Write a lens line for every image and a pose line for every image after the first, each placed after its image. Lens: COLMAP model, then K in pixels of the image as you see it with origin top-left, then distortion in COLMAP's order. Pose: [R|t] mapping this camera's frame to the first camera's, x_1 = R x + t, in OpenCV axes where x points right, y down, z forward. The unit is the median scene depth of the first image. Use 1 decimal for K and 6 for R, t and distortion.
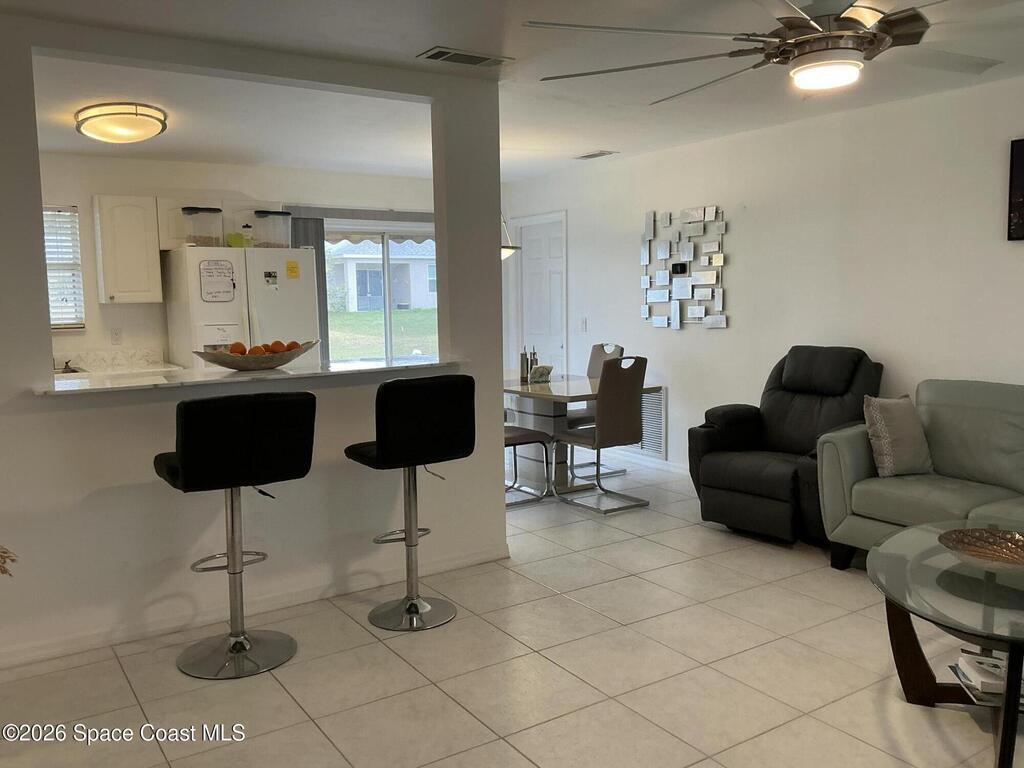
lens RADIAL K [[852.6, 0, 512.0], [0, 852.6, 384.0], [0, 0, 1]] dist [0.124527, -0.193108]
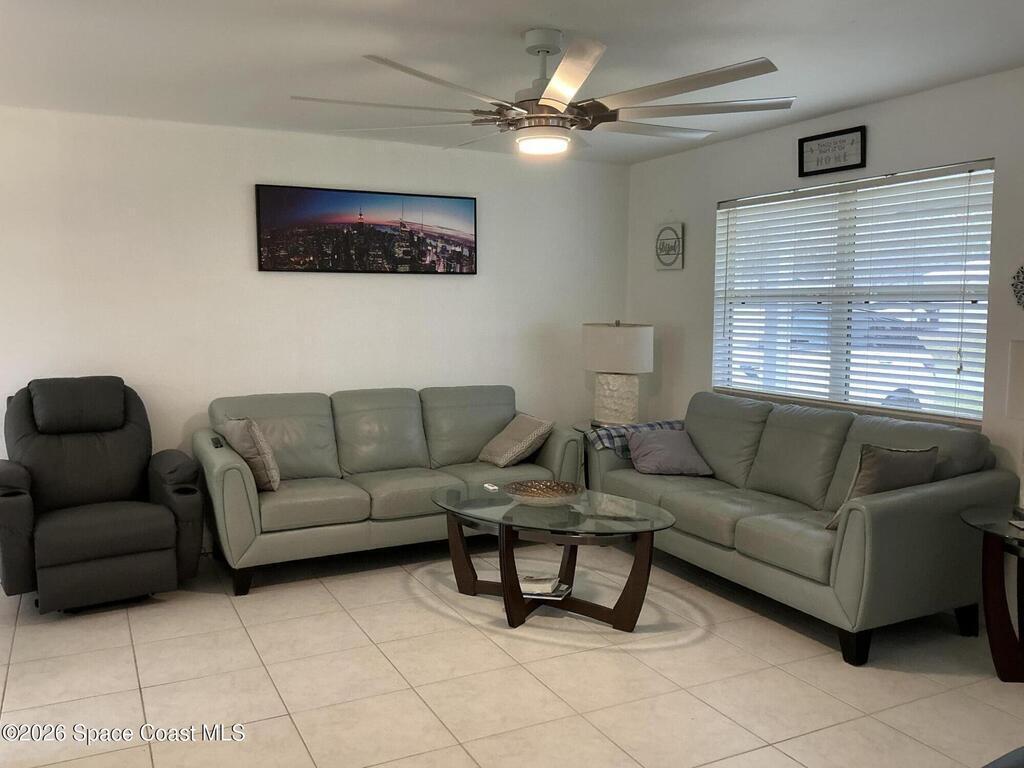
lens RADIAL K [[852.6, 0, 512.0], [0, 852.6, 384.0], [0, 0, 1]] dist [0.124527, -0.193108]
pose [[0.120011, -0.077654, 0.989731, -0.648211], [0.106739, 0.992166, 0.064903, -0.066797], [-0.987018, 0.097854, 0.127360, 0.653811]]
